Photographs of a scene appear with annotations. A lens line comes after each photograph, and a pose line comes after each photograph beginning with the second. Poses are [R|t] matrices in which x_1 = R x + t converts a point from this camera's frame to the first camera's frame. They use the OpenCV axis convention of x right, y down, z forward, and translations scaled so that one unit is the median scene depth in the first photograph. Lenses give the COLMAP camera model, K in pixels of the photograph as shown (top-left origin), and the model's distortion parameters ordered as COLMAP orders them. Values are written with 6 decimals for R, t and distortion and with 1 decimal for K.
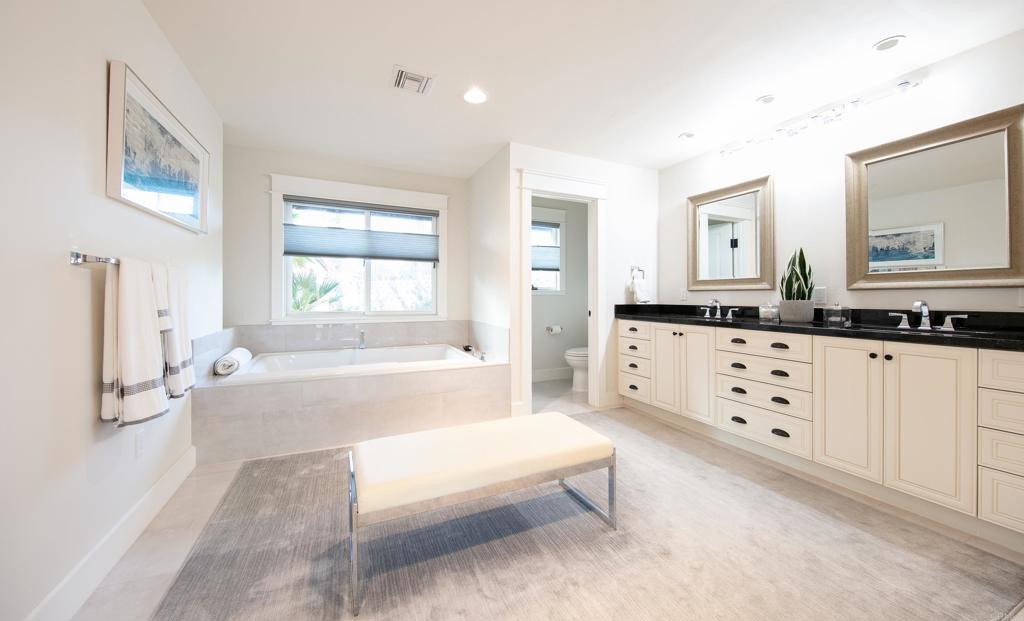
lens RADIAL K [[333.7, 0, 503.2], [0, 333.7, 298.3], [0, 0, 1]] dist [0.001505, -0.000570]
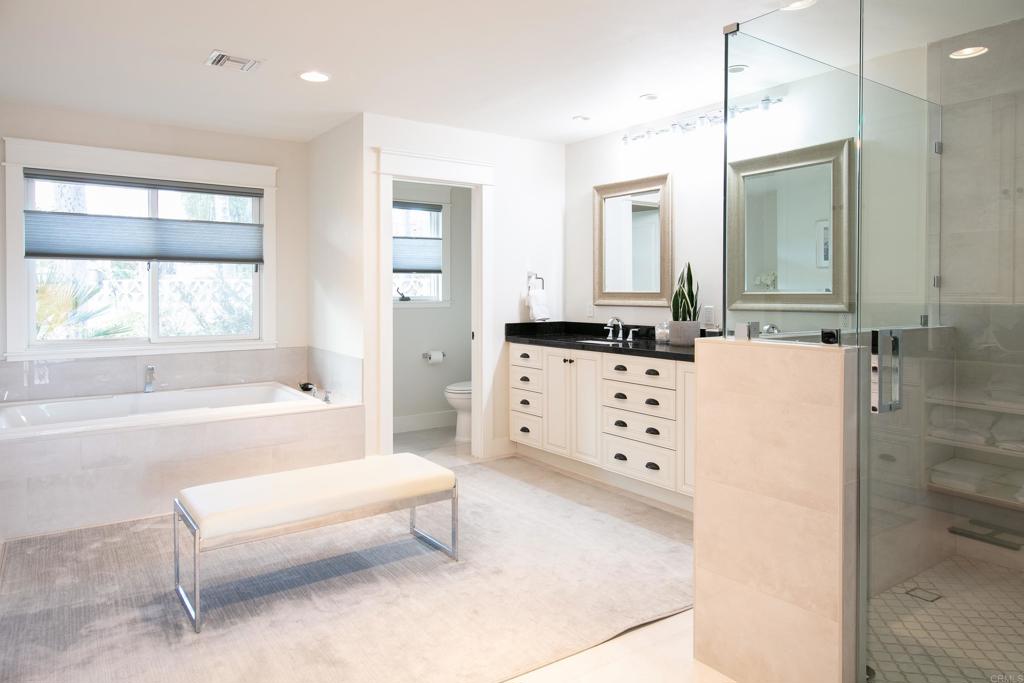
lens RADIAL K [[643.1, 0, 487.5], [0, 643.1, 282.8], [0, 0, 1]] dist [0.017303, -0.002610]
pose [[0.986523, -0.003734, 0.163583, 0.072500], [0.005543, 0.999928, -0.010606, -0.079688], [-0.163531, 0.011370, 0.986473, -0.610432]]
